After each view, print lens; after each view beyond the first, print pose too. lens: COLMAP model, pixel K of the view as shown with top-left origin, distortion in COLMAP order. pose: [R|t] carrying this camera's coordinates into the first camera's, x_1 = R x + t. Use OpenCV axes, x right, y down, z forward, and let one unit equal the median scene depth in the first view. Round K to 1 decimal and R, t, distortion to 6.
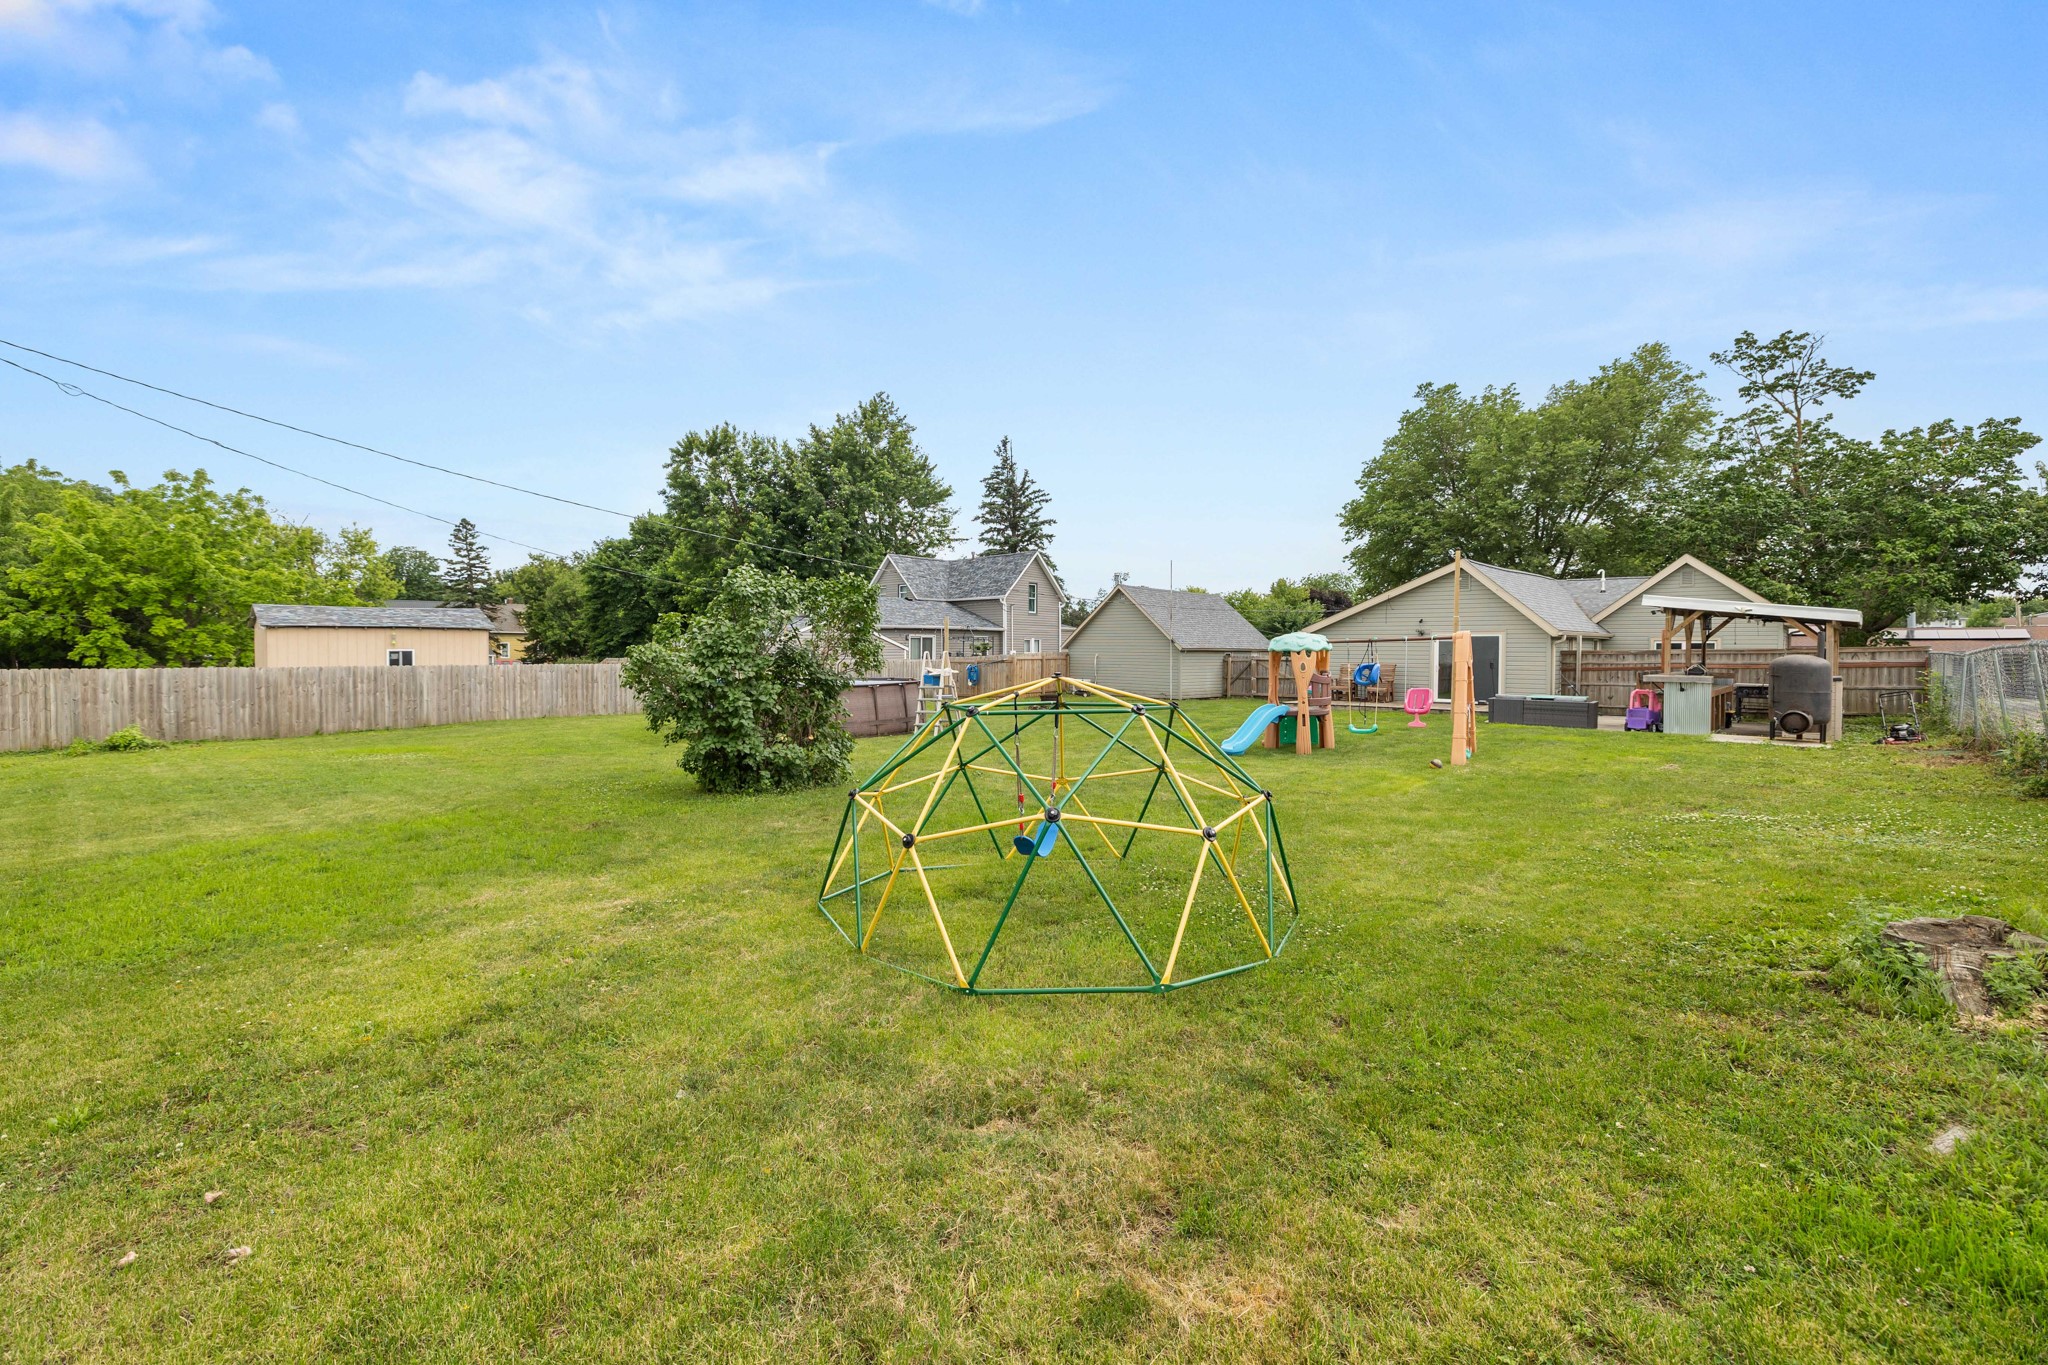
lens RADIAL K [[869.6, 0, 1022.6], [0, 869.6, 658.8], [0, 0, 1]] dist [0.000202, 0.000071]
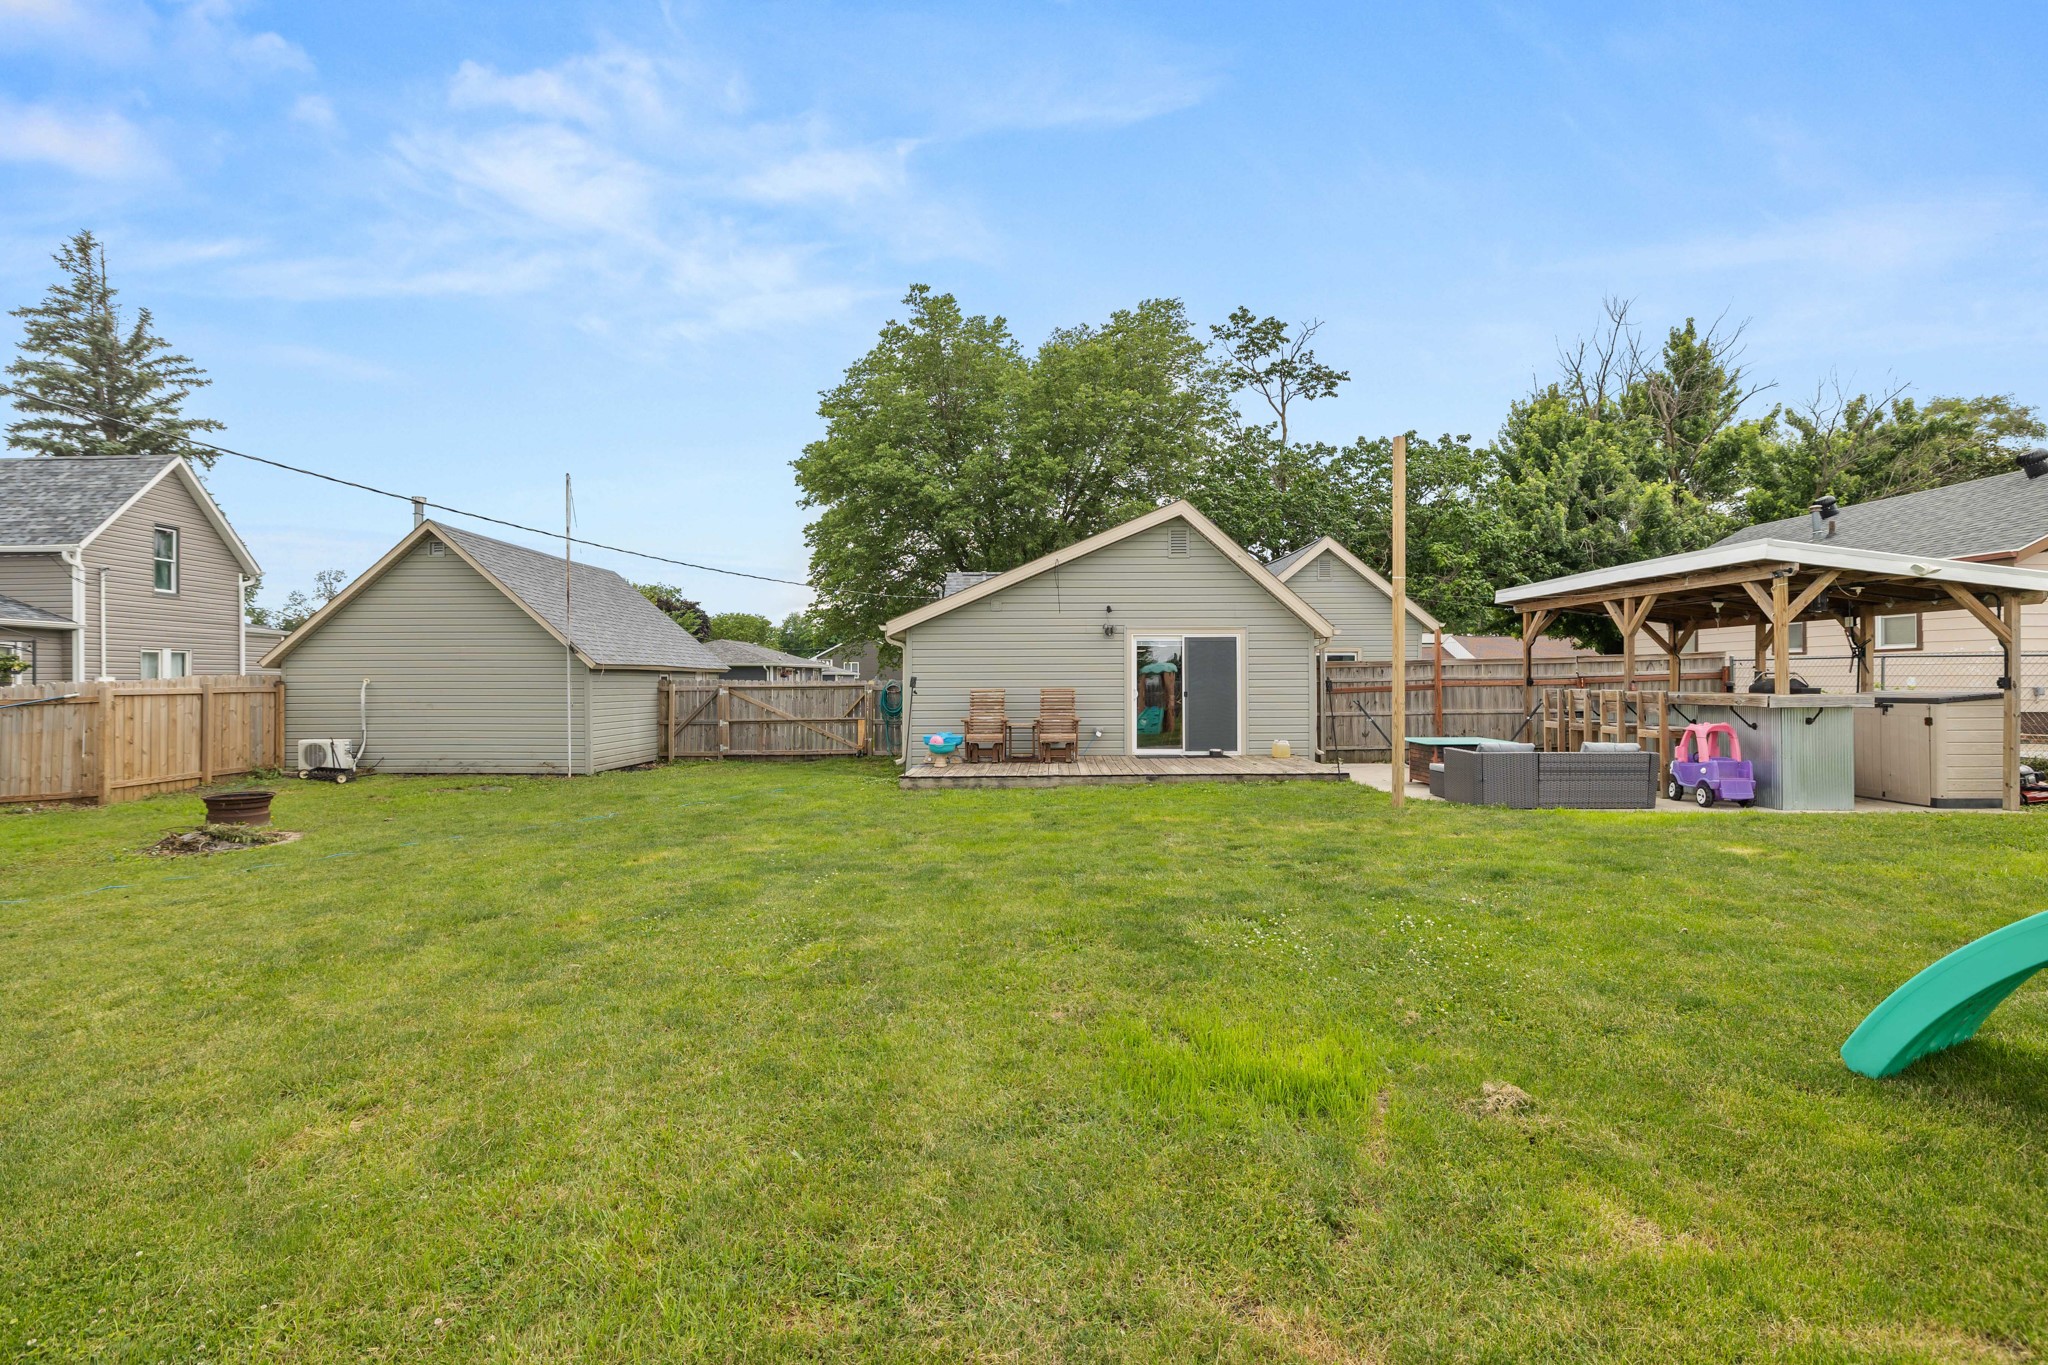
lens RADIAL K [[981.6, 0, 1024.0], [0, 981.6, 682.5], [0, 0, 1]] dist [-0.001761, -0.001094]
pose [[0.742616, -0.009173, 0.669655, 0.001390], [0.016374, 0.999856, -0.004462, 0.003020], [-0.669518, 0.014279, 0.742659, 0.350666]]
